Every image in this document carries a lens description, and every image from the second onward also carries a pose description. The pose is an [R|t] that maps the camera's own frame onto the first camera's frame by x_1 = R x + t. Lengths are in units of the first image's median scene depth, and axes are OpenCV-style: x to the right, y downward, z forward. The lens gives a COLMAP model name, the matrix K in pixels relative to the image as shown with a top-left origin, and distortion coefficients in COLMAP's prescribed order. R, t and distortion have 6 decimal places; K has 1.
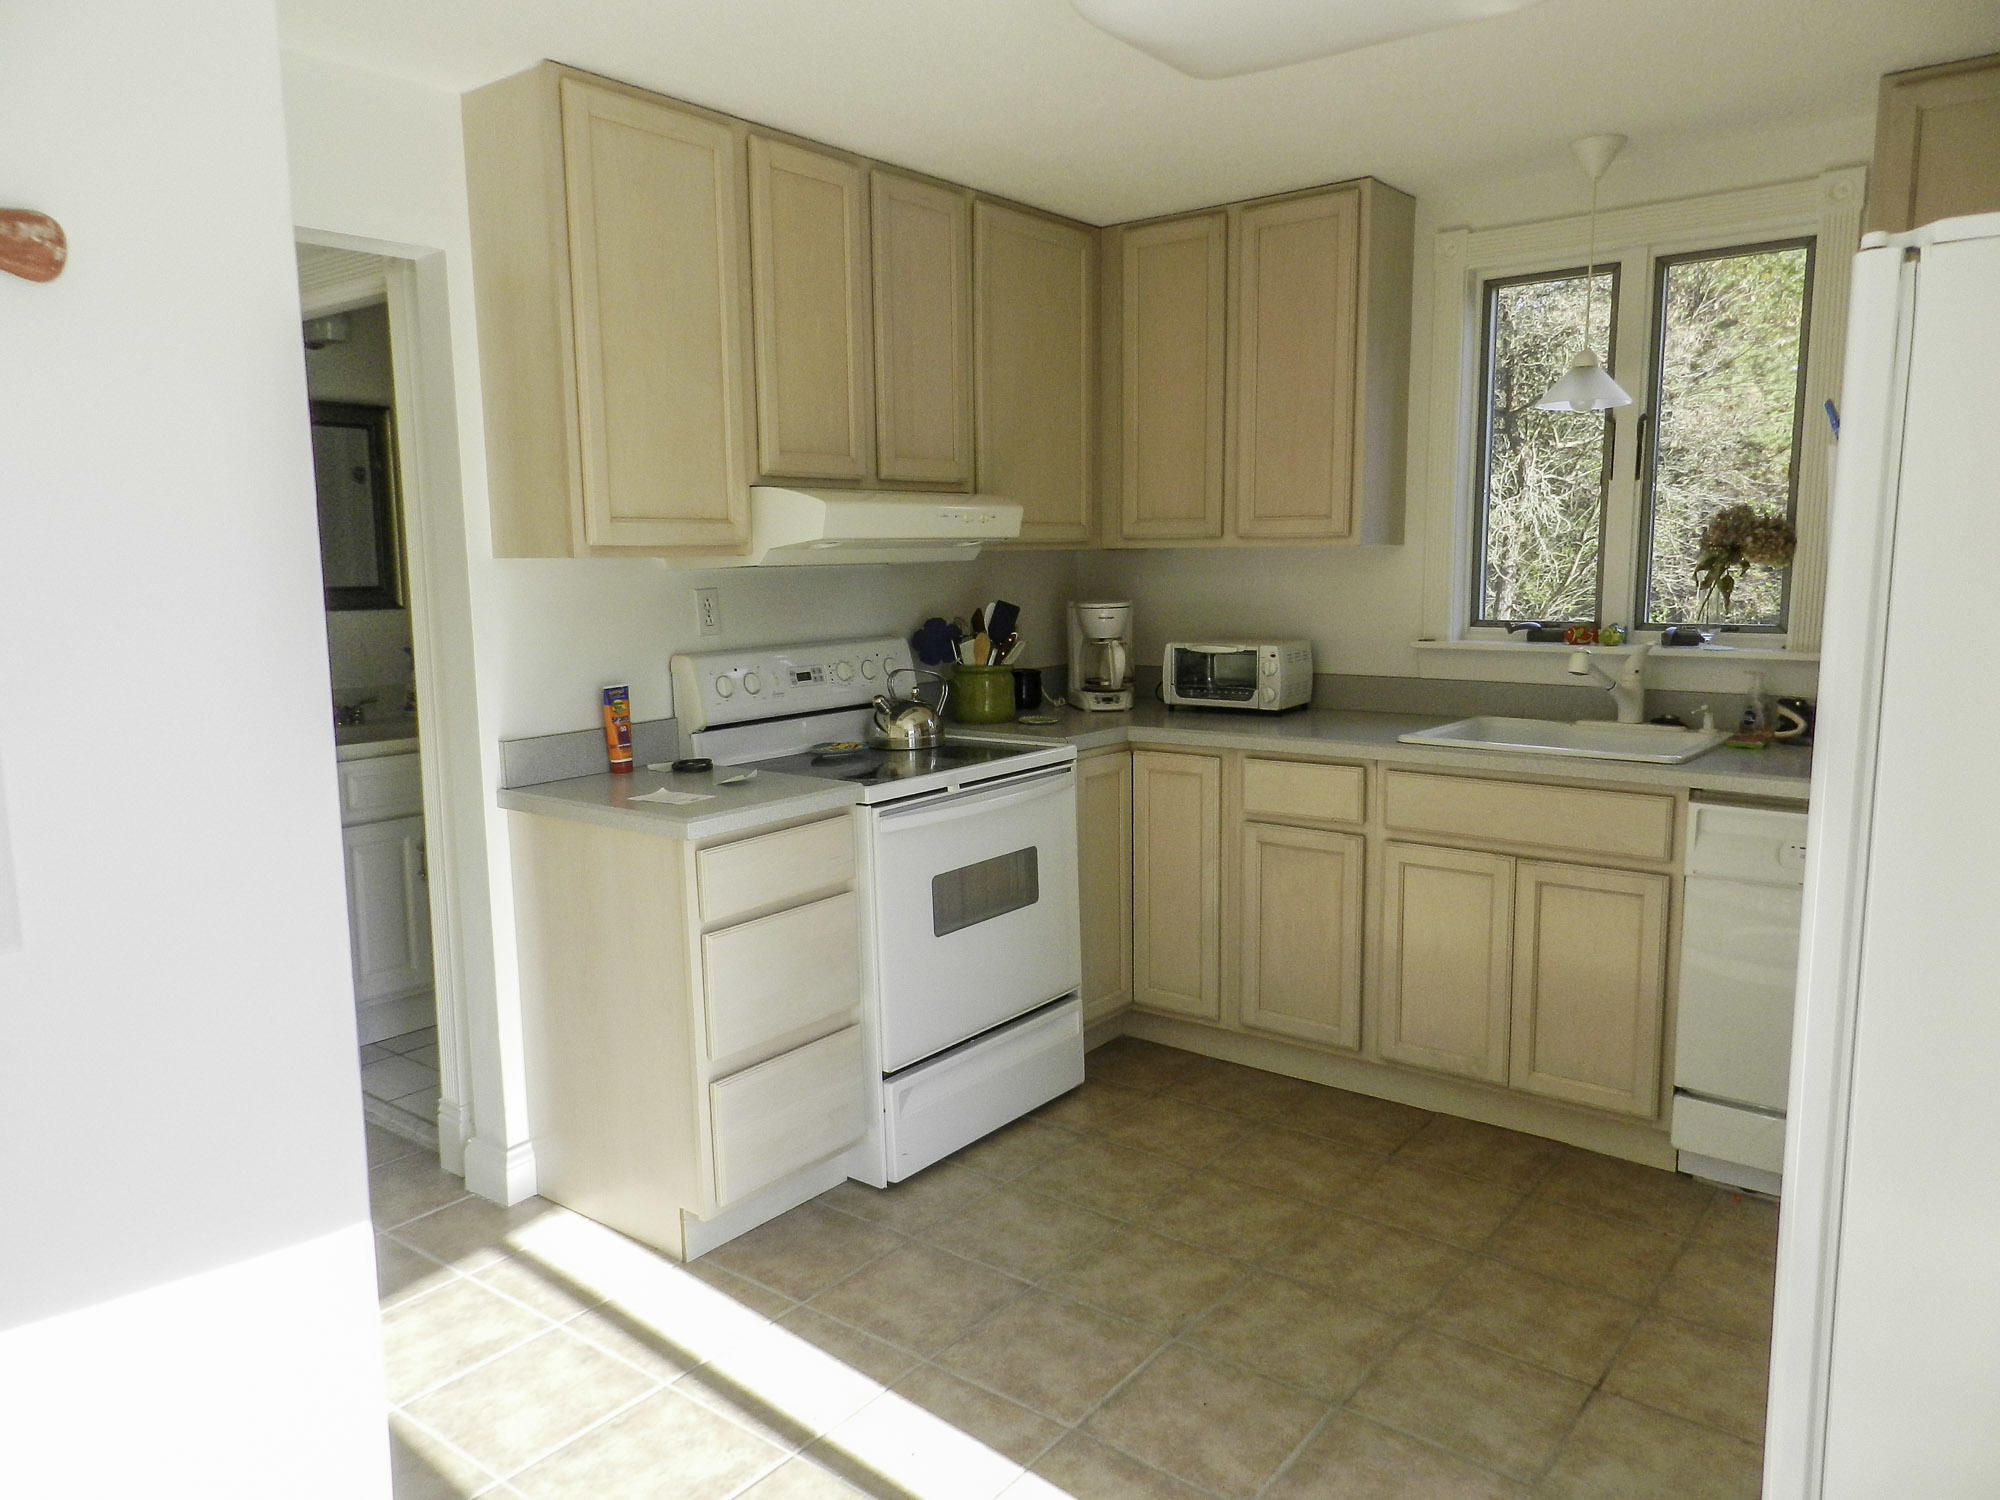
lens RADIAL K [[1368.9, 0, 998.7], [0, 1368.9, 754.2], [0, 0, 1]] dist [0.009804, 0.001594]
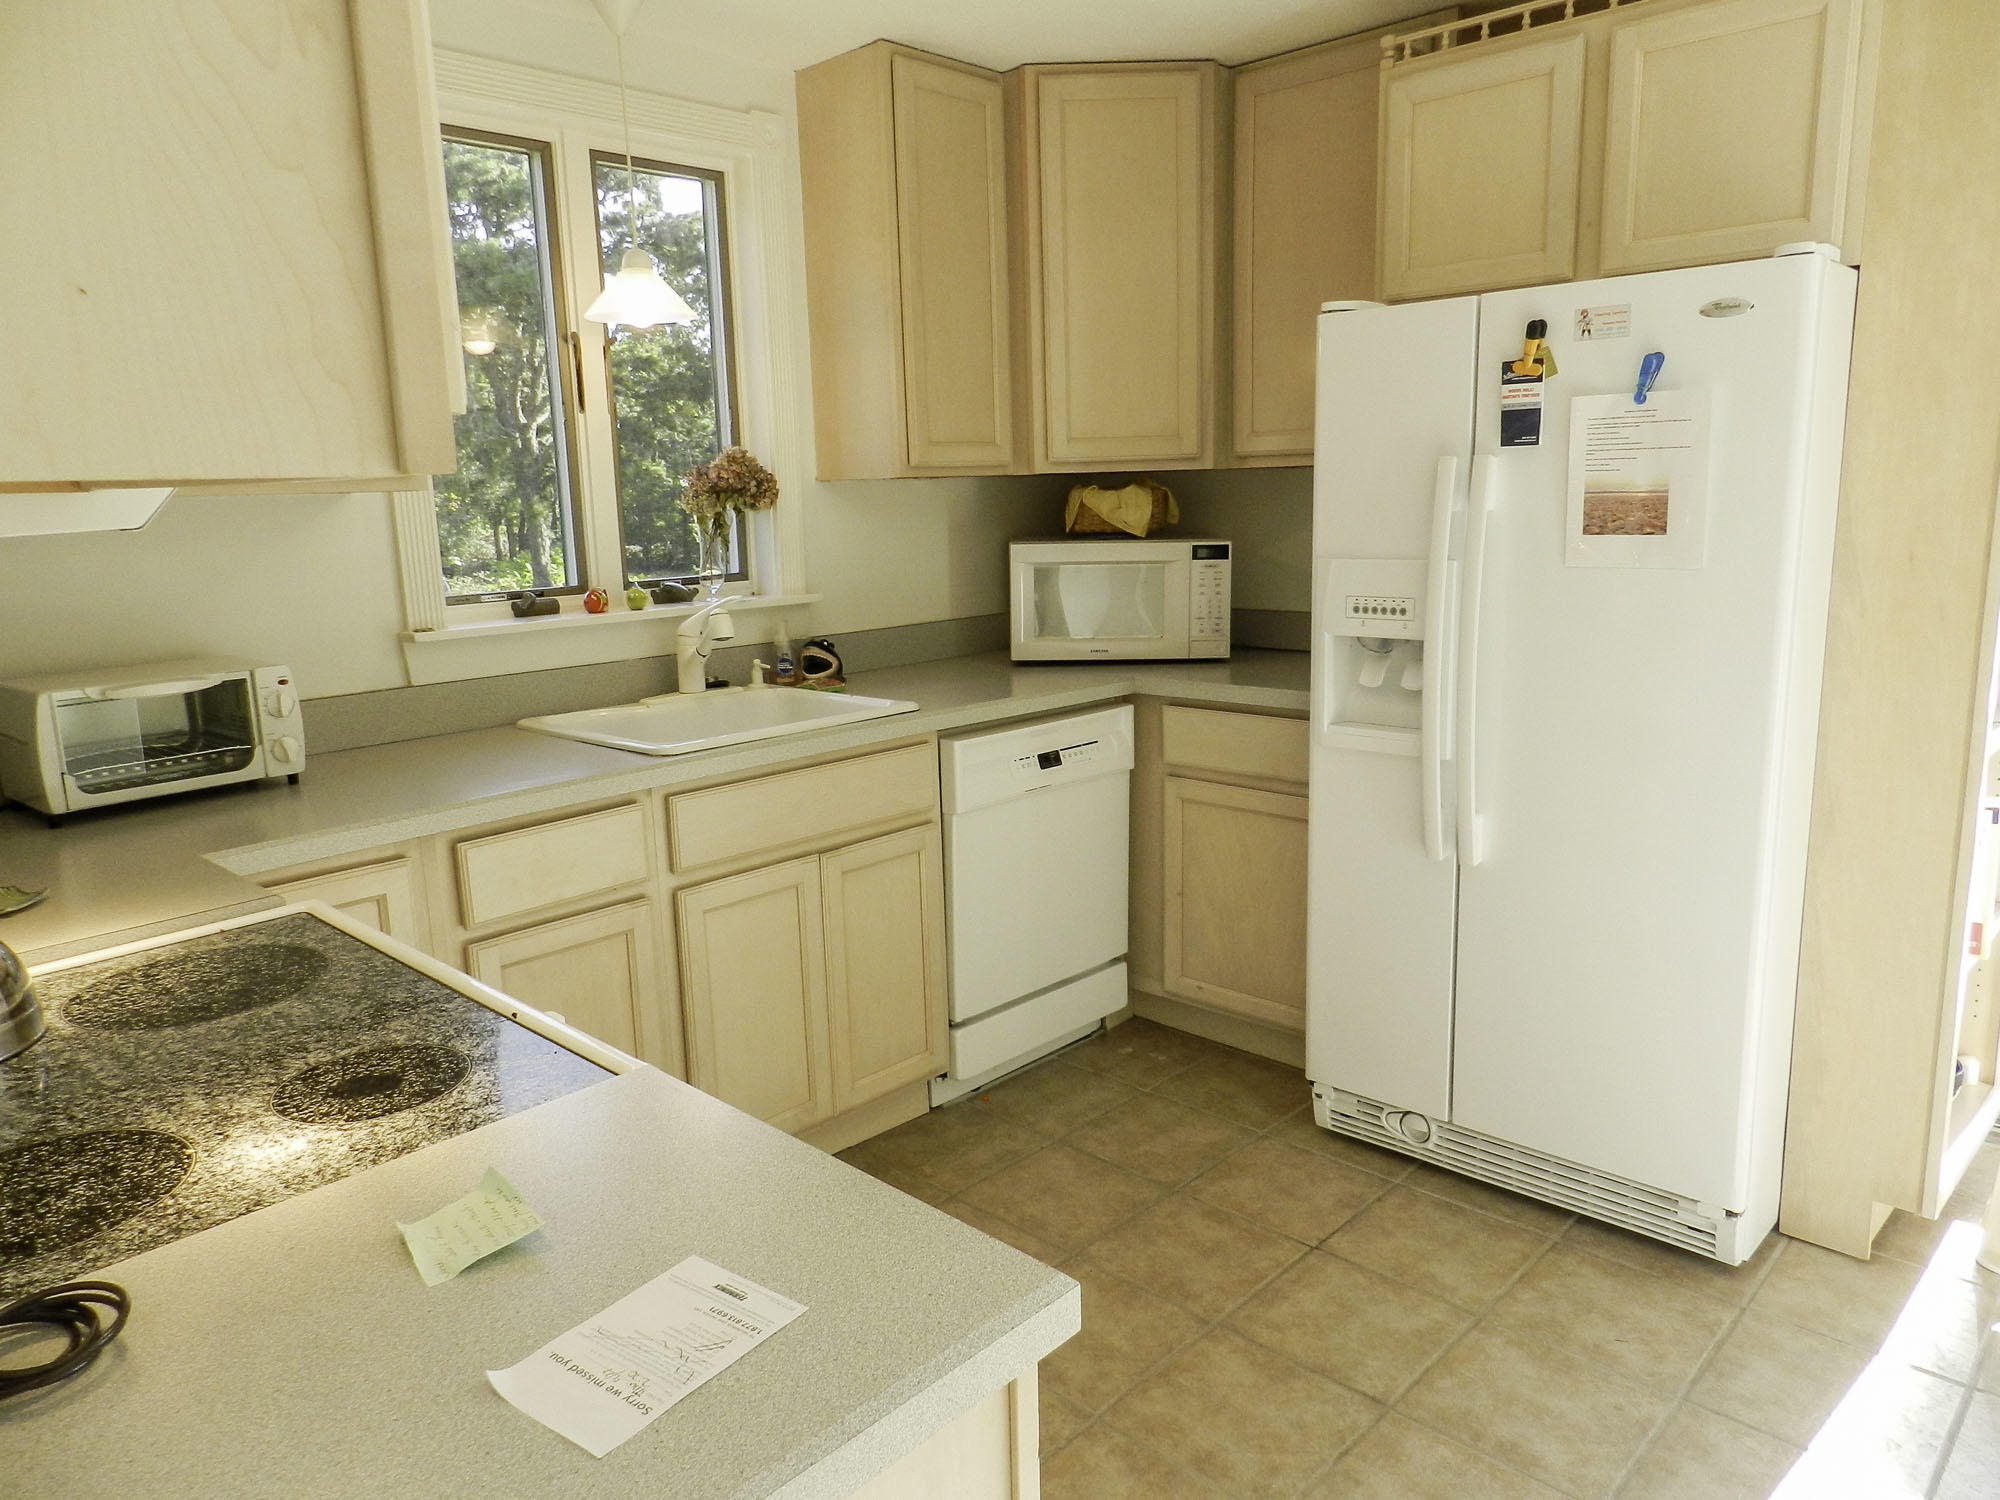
lens RADIAL K [[1368.9, 0, 999.0], [0, 1368.9, 739.3], [0, 0, 1]] dist [0.009804, 0.001594]
pose [[0.093705, -0.177959, 0.979566, -0.459871], [0.166068, 0.972905, 0.160863, -0.119009], [-0.981652, 0.147601, 0.120720, 0.821957]]
